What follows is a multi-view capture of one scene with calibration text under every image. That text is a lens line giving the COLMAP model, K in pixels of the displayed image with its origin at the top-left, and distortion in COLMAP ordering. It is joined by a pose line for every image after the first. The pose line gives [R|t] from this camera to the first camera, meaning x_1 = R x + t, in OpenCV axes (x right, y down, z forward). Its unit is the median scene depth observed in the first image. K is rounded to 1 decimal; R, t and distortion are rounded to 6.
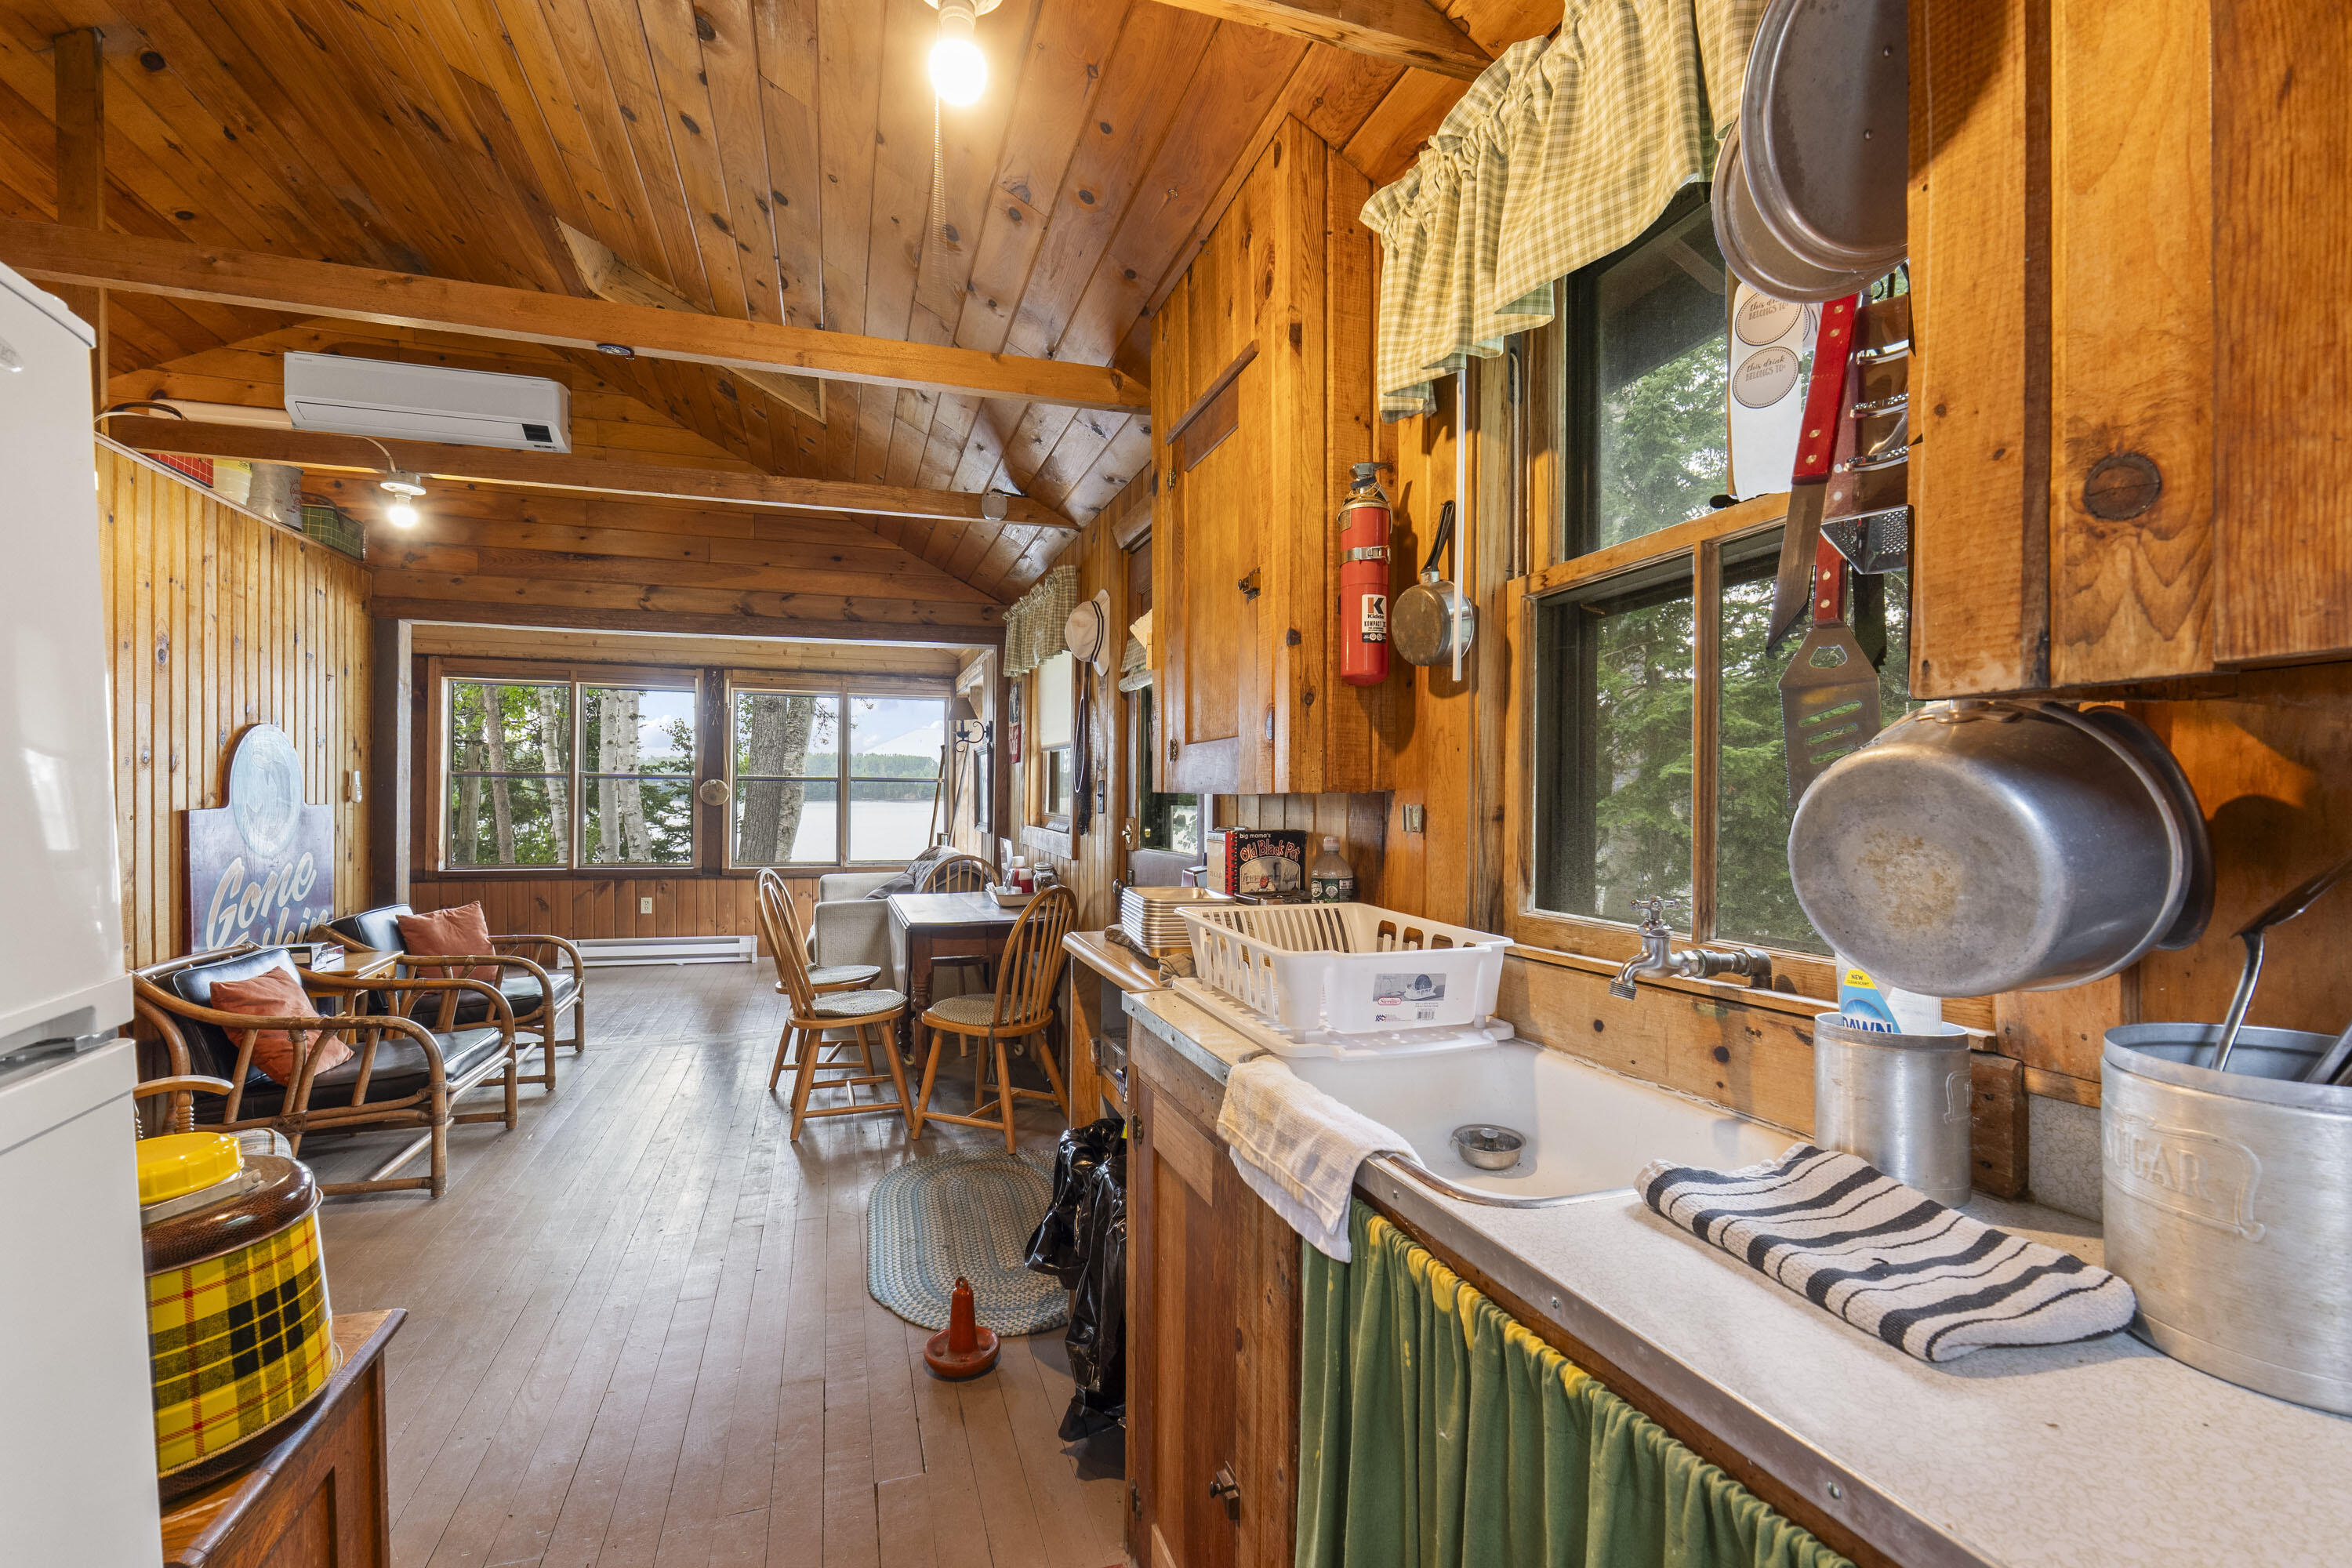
lens RADIAL K [[989.5, 0, 1159.2], [0, 989.5, 820.8], [0, 0, 1]] dist [-0.005257, -0.001408]
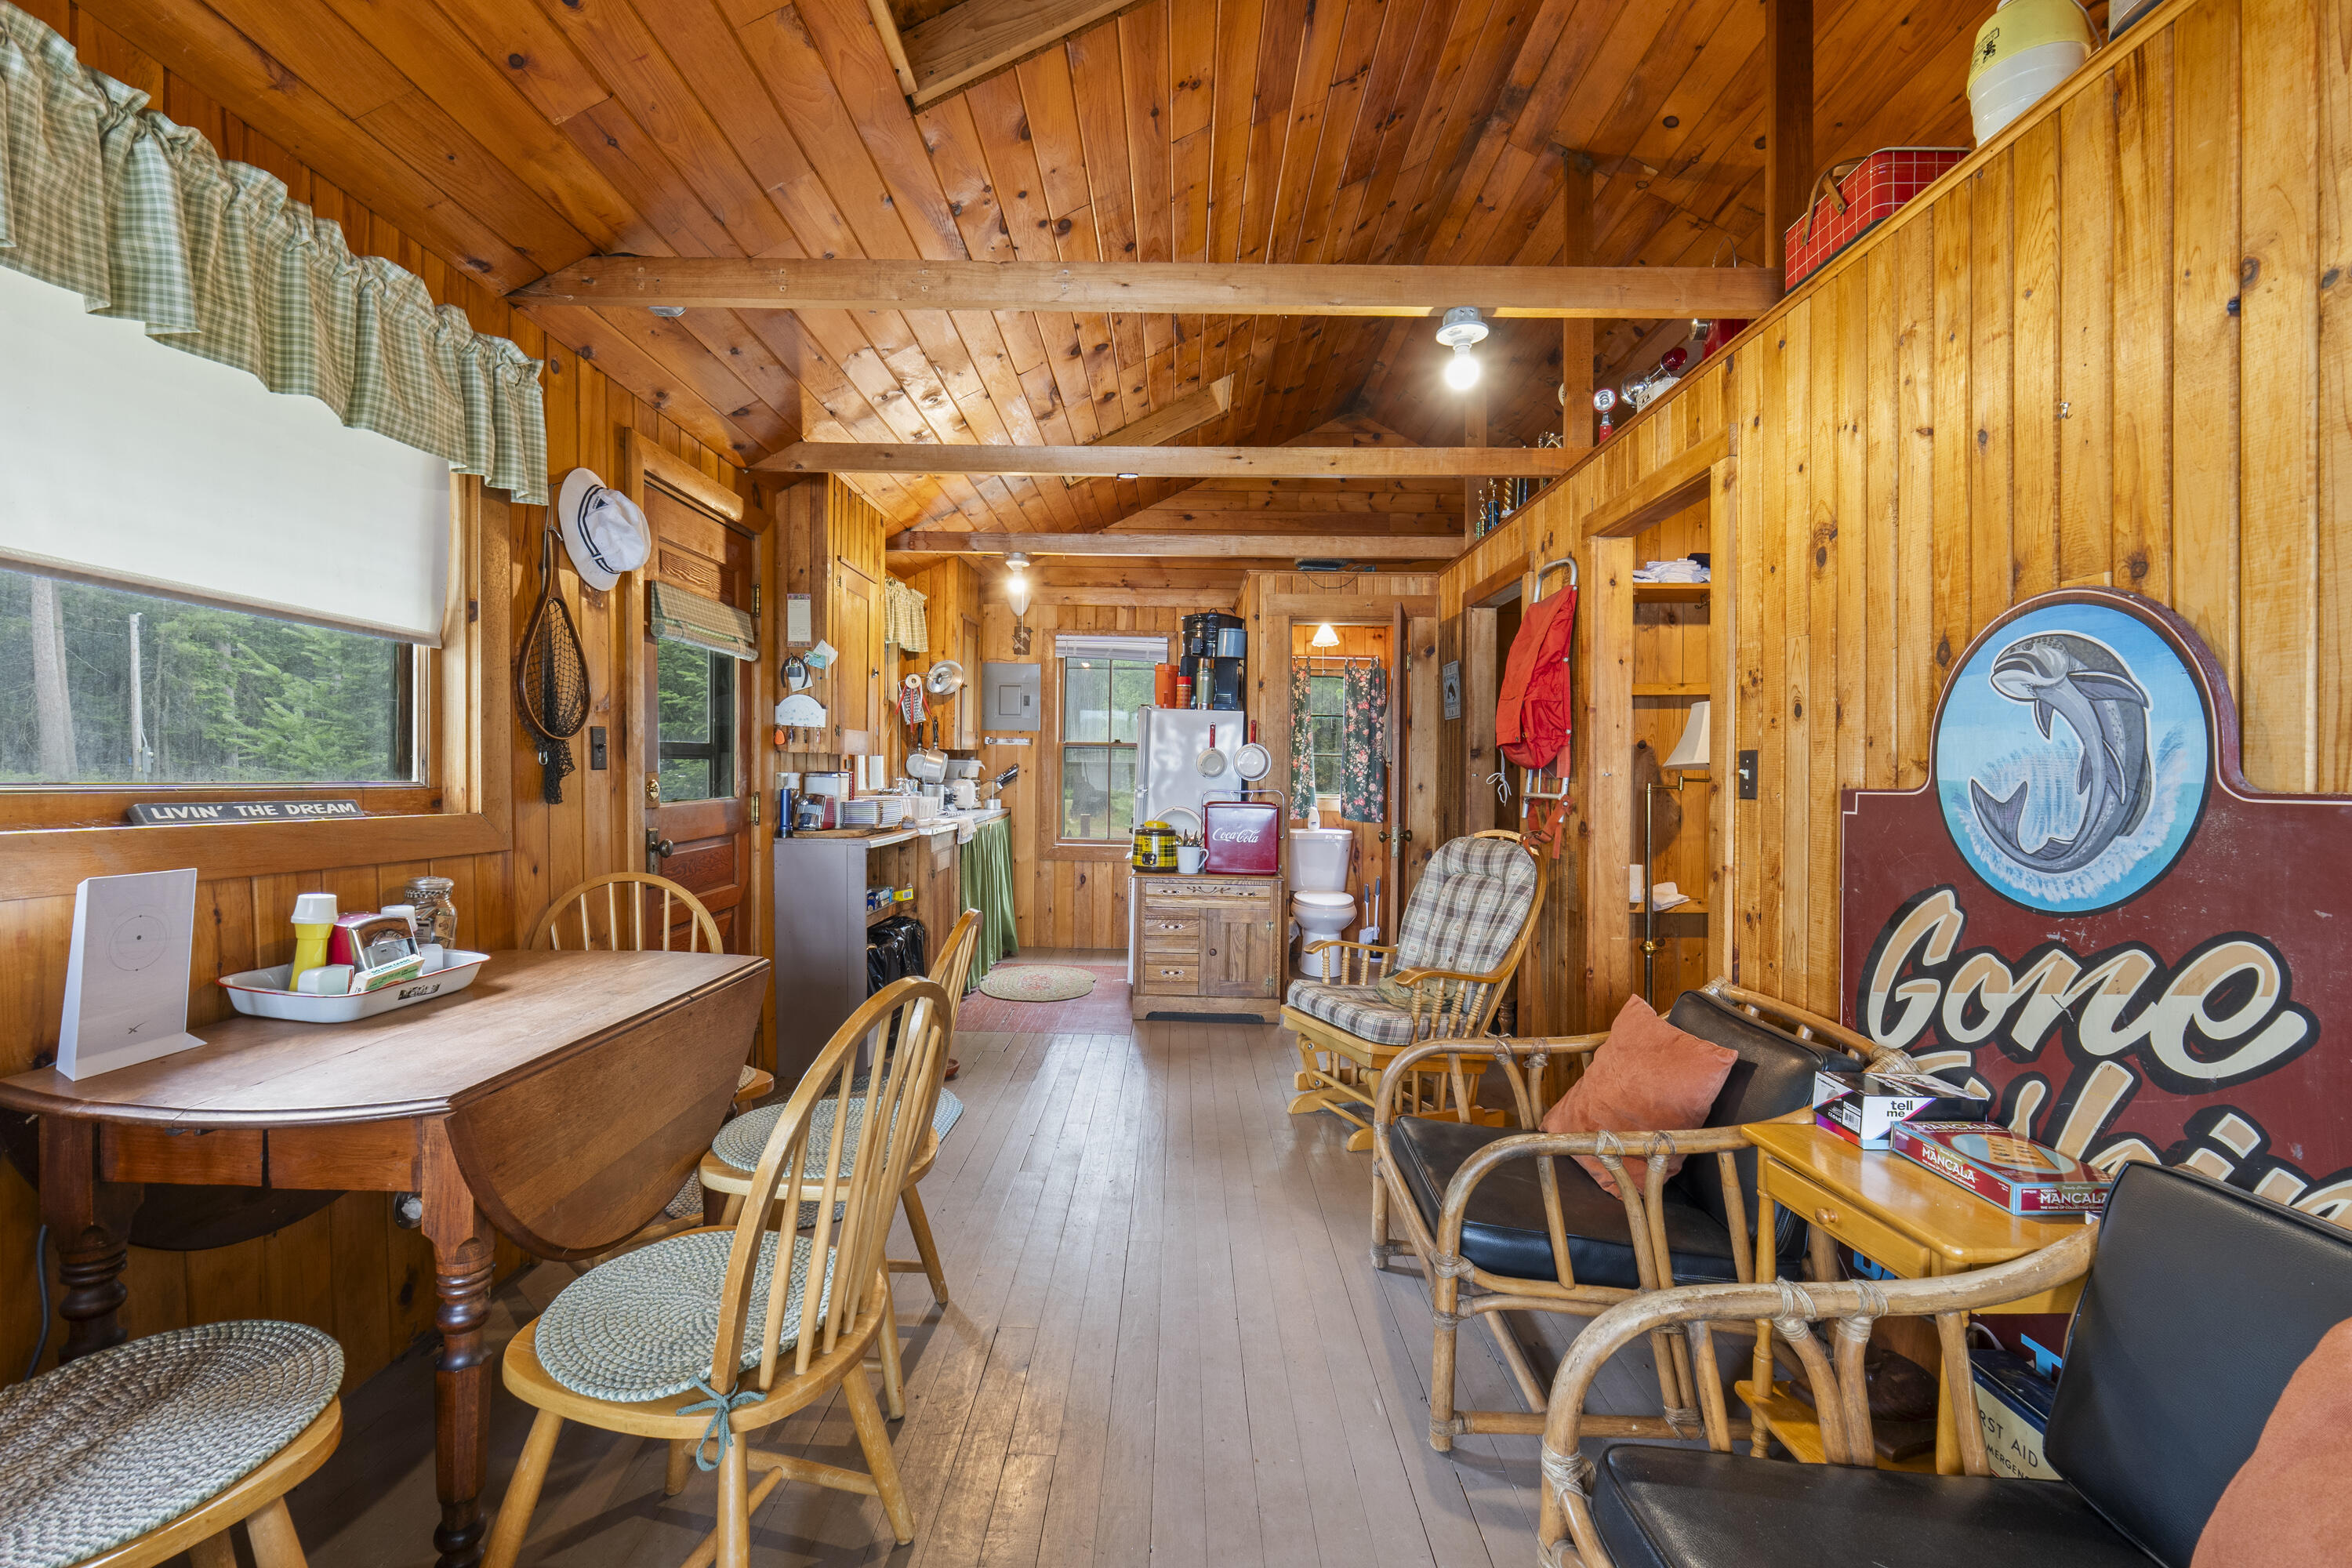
lens RADIAL K [[989.5, 0, 1164.6], [0, 989.5, 775.8], [0, 0, 1]] dist [-0.005257, -0.001408]
pose [[-0.943740, -0.018561, 0.330168, -0.645392], [-0.009879, 0.999560, 0.027954, -0.025775], [-0.330541, 0.023120, -0.943508, 1.407377]]
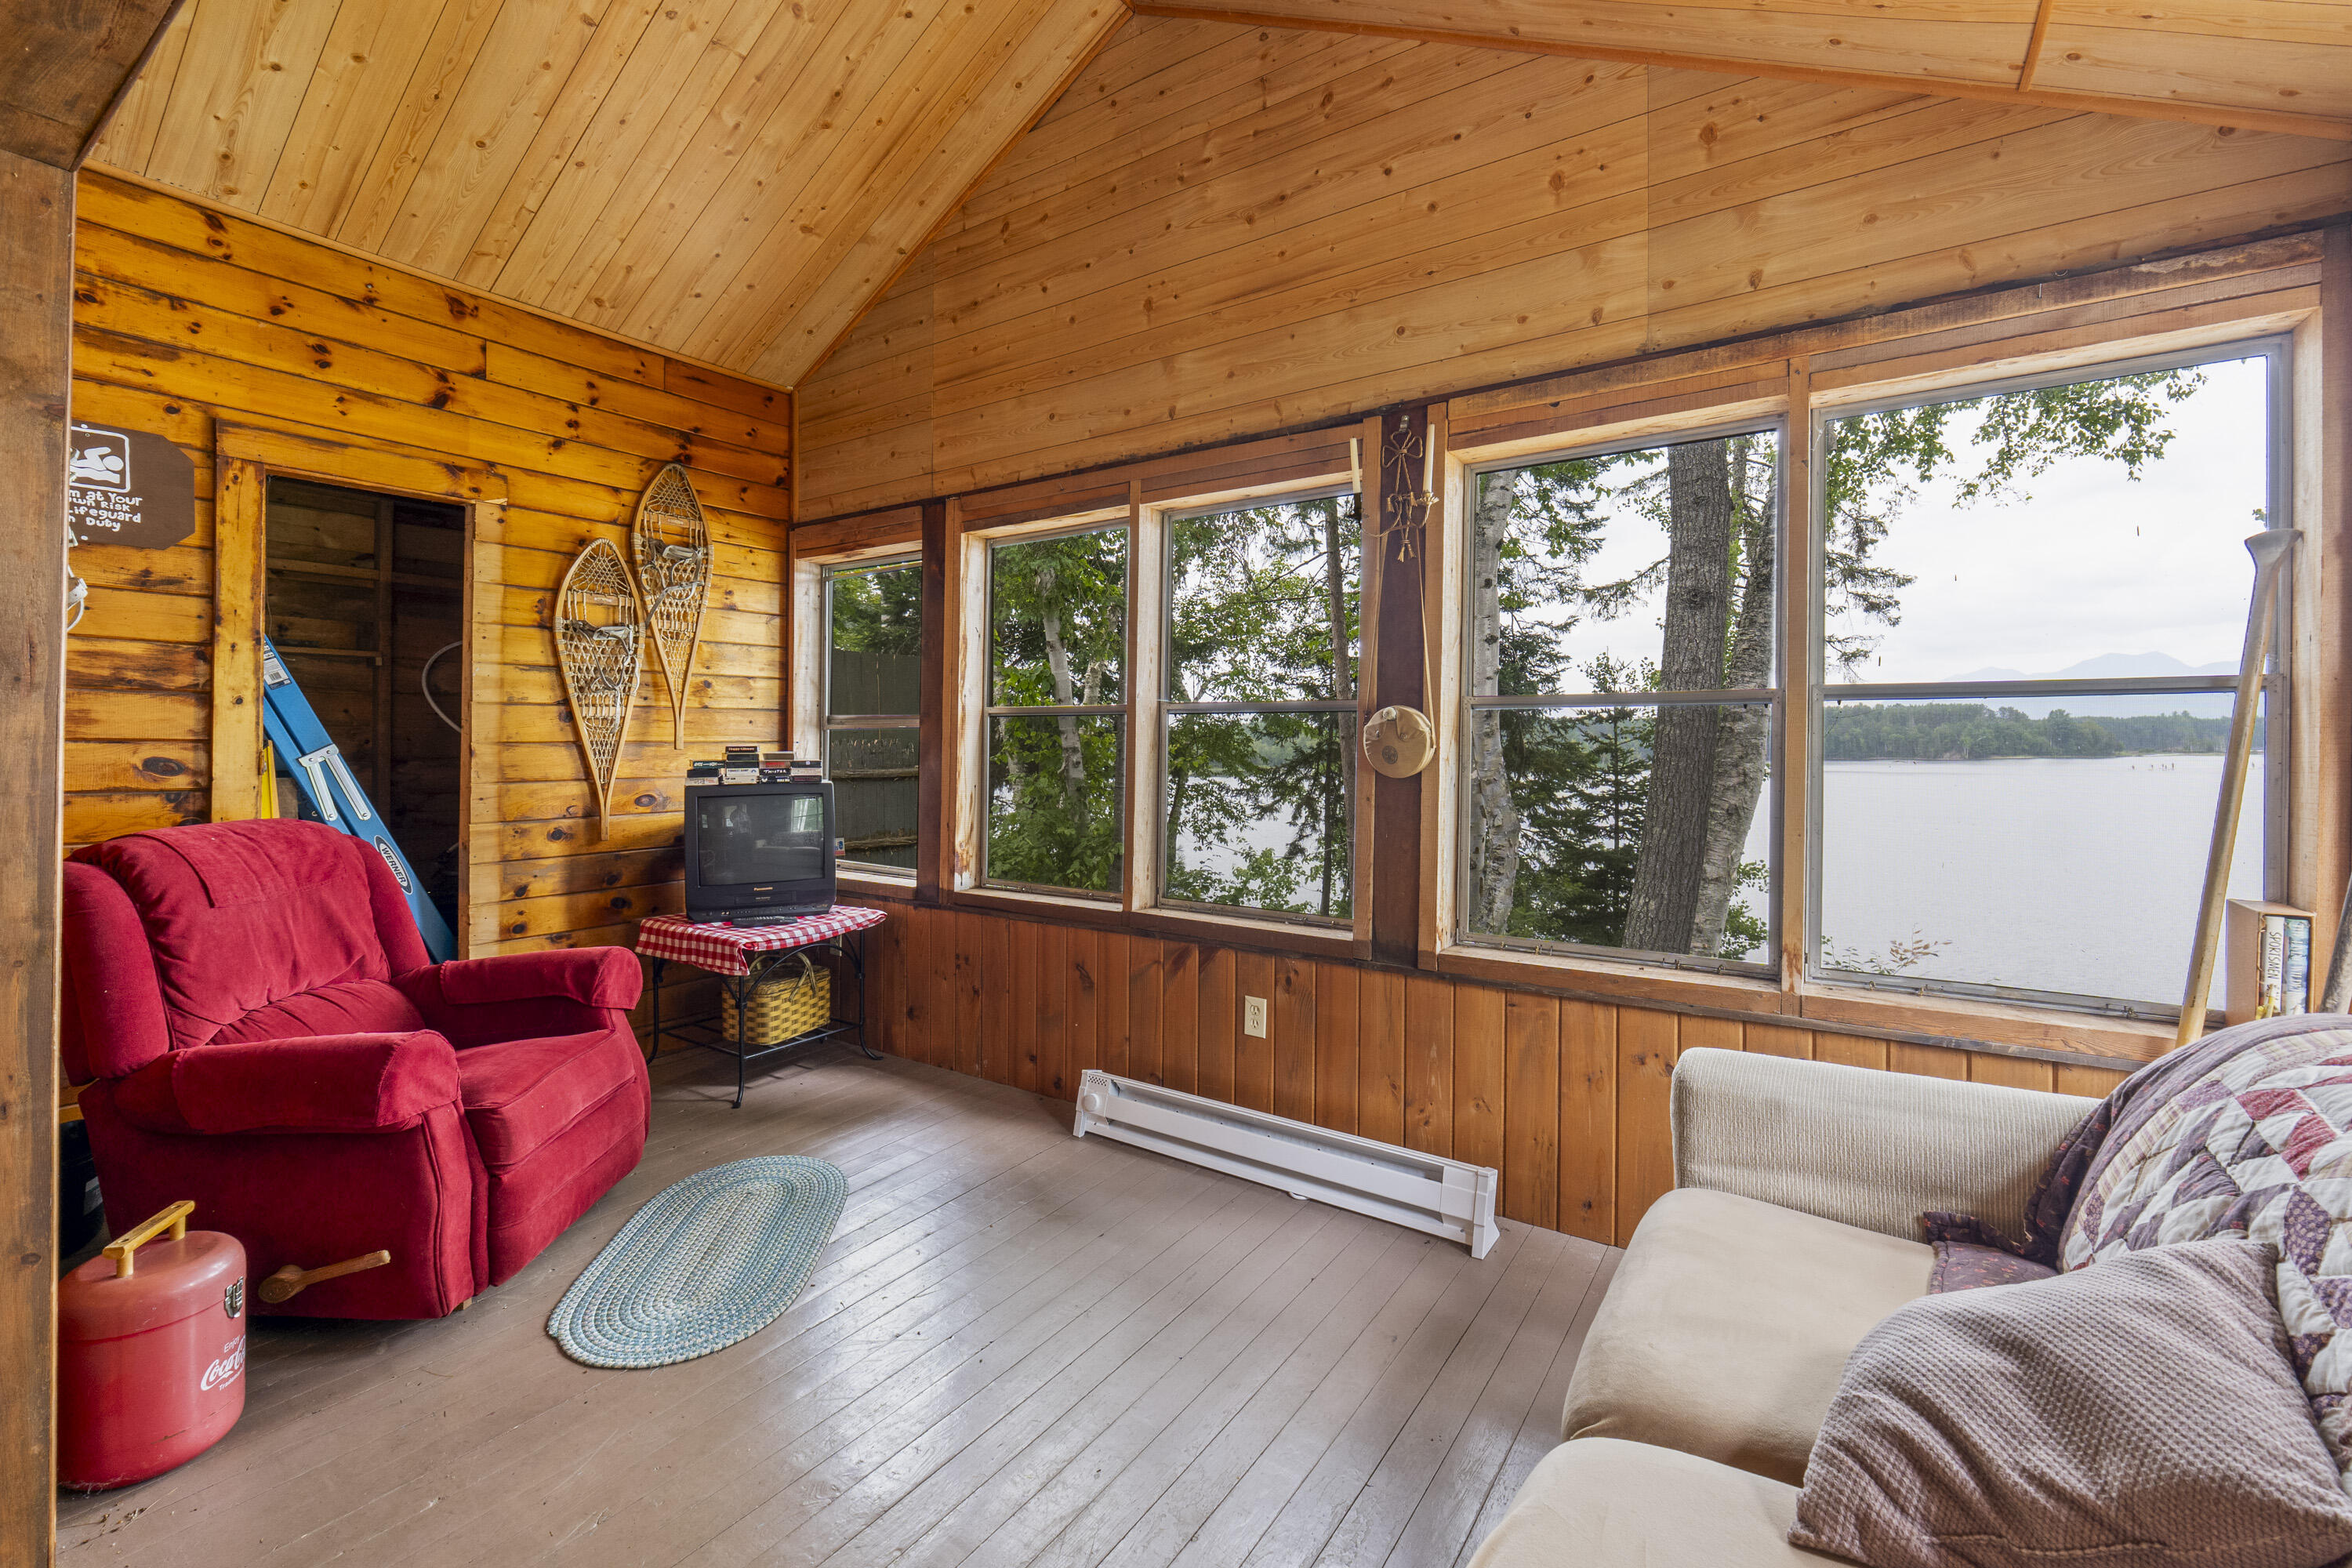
lens RADIAL K [[989.5, 0, 1171.9], [0, 989.5, 756.9], [0, 0, 1]] dist [-0.005257, -0.001408]
pose [[0.609699, -0.001190, -0.792632, -0.394644], [-0.017483, 0.999735, -0.014949, -0.030227], [0.792440, 0.022972, 0.609517, 1.335595]]
